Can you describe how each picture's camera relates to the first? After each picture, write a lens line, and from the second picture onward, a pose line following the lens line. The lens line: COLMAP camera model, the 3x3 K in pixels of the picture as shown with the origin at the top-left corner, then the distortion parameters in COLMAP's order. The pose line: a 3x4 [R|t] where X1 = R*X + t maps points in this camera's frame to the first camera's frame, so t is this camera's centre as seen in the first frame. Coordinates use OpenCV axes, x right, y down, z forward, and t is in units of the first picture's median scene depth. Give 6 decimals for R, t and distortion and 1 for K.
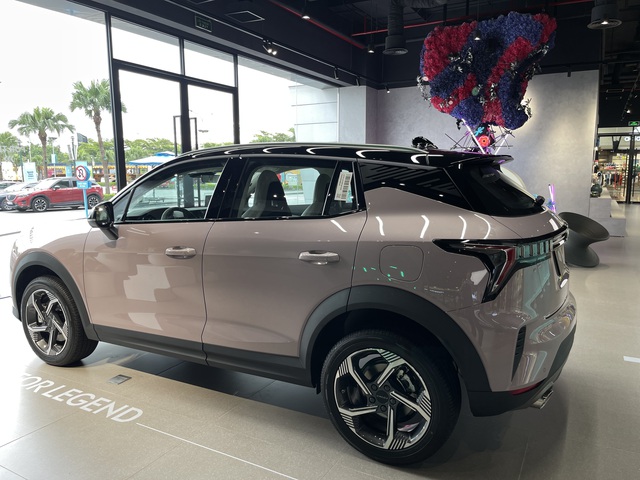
lens RADIAL K [[492.7, 0, 320.0], [0, 492.7, 240.0], [0, 0, 1]] dist [0.041298, -0.099738]
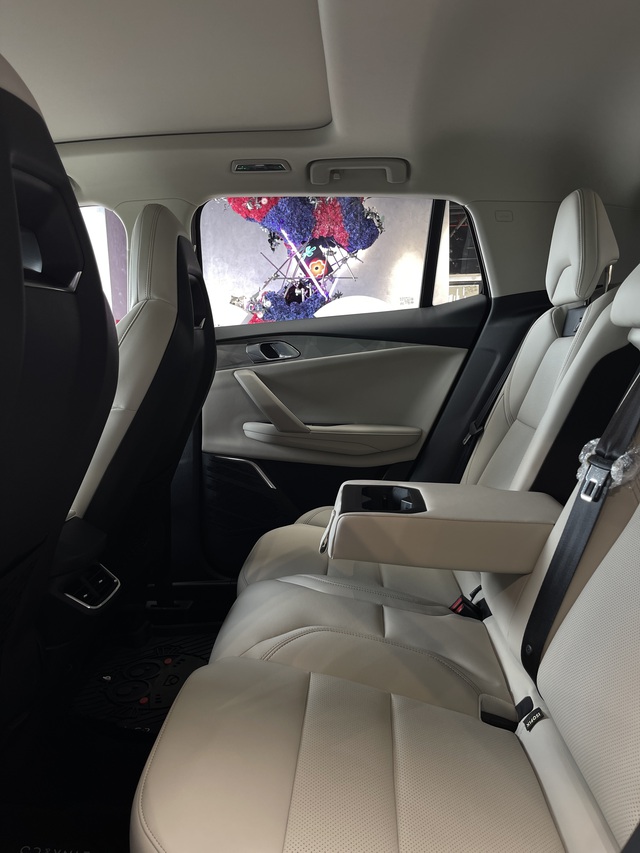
lens RADIAL K [[656.7, 0, 320.0], [0, 656.7, 426.5], [0, 0, 1]] dist [0.041298, -0.099738]
pose [[0.900098, -0.078021, 0.428644, -0.035555], [0.087024, 0.996205, -0.001413, -0.000655], [-0.426907, 0.038574, 0.903472, 0.258537]]
